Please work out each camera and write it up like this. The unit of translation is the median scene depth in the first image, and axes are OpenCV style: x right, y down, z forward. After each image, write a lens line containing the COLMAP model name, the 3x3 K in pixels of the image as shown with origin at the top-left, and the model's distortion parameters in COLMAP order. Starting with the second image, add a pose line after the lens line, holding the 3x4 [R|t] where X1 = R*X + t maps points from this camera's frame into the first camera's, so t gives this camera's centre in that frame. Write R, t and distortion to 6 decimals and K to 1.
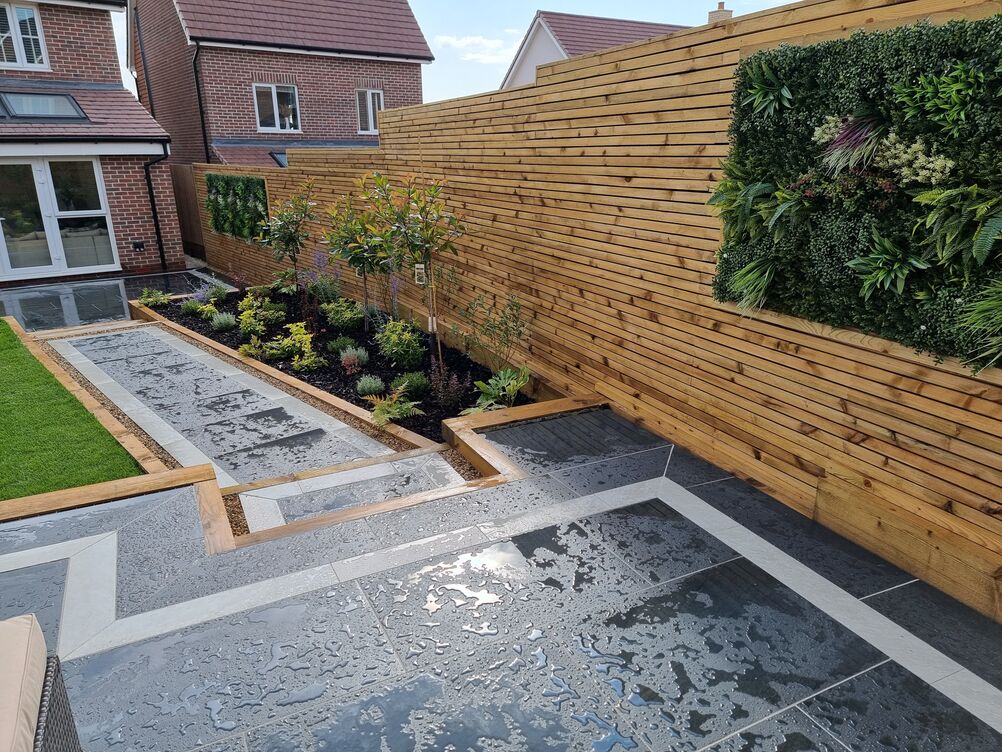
lens RADIAL K [[692.6, 0, 510.4], [0, 692.6, 389.2], [0, 0, 1]] dist [0.076736, -0.061869]
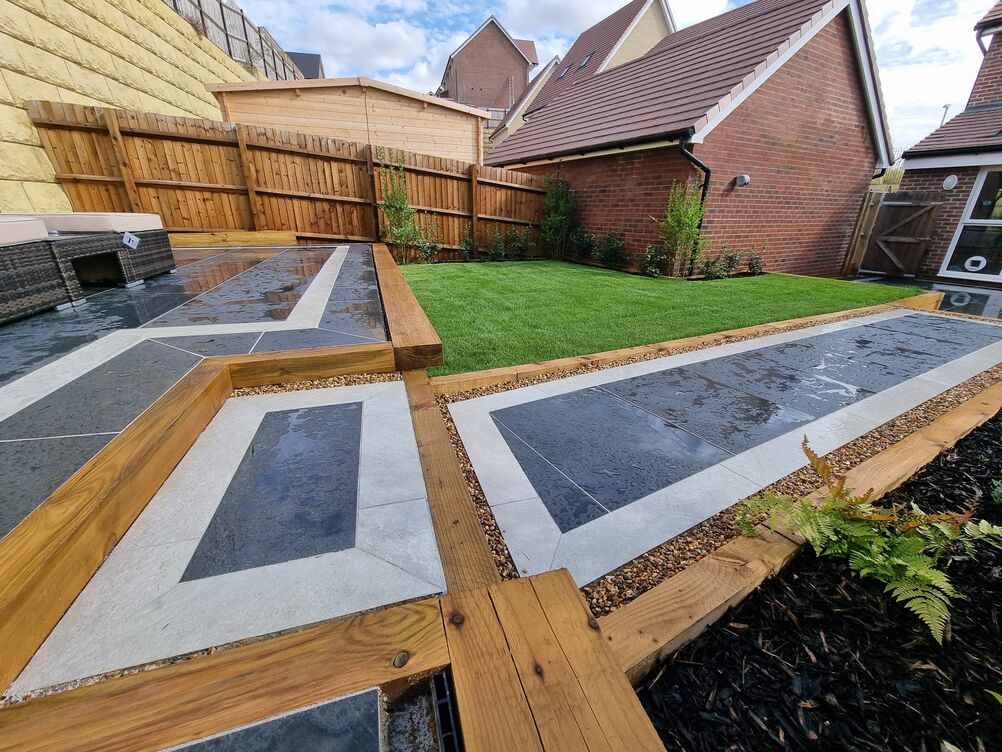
lens RADIAL K [[413.5, 0, 503.4], [0, 413.5, 379.6], [0, 0, 1]] dist [-0.000800, -0.000835]
pose [[-0.173291, 0.377898, -0.909485, 0.019653], [-0.323304, 0.850454, 0.414972, -0.057401], [0.930293, 0.365951, -0.025200, 0.712970]]
